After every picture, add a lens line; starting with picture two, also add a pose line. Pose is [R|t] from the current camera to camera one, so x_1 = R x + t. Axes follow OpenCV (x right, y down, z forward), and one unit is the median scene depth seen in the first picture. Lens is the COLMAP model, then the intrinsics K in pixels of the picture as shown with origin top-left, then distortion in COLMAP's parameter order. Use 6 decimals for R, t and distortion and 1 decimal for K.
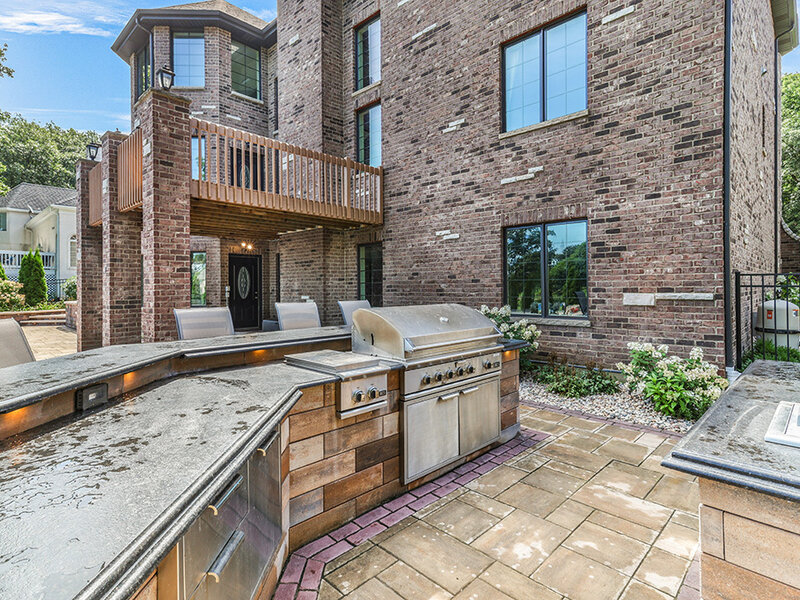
lens RADIAL K [[423.8, 0, 403.6], [0, 423.8, 291.8], [0, 0, 1]] dist [0.021308, -0.002162]
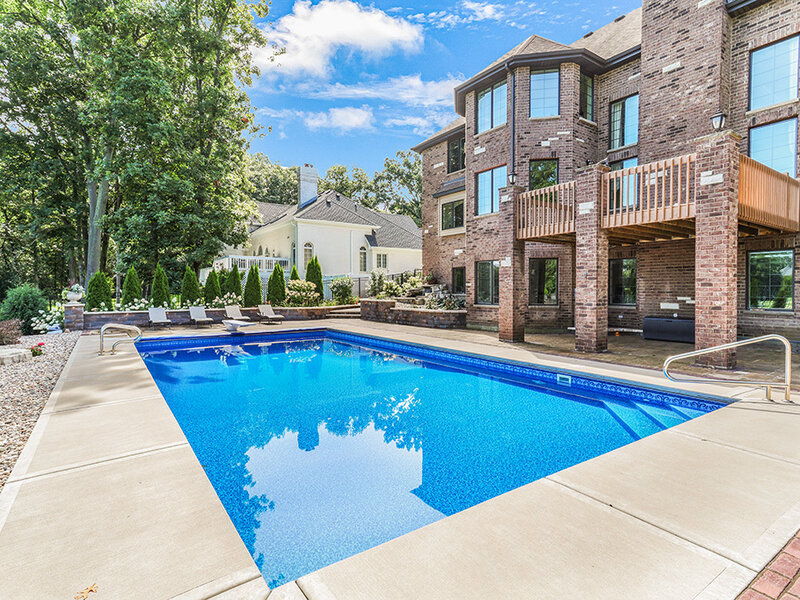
lens RADIAL K [[423.8, 0, 400.7], [0, 423.8, 299.5], [0, 0, 1]] dist [0.021308, -0.002162]
pose [[0.979704, 0.008328, -0.200278, -0.643617], [-0.003711, 0.999719, 0.023416, -0.007107], [0.200417, -0.022197, 0.979459, -0.226940]]
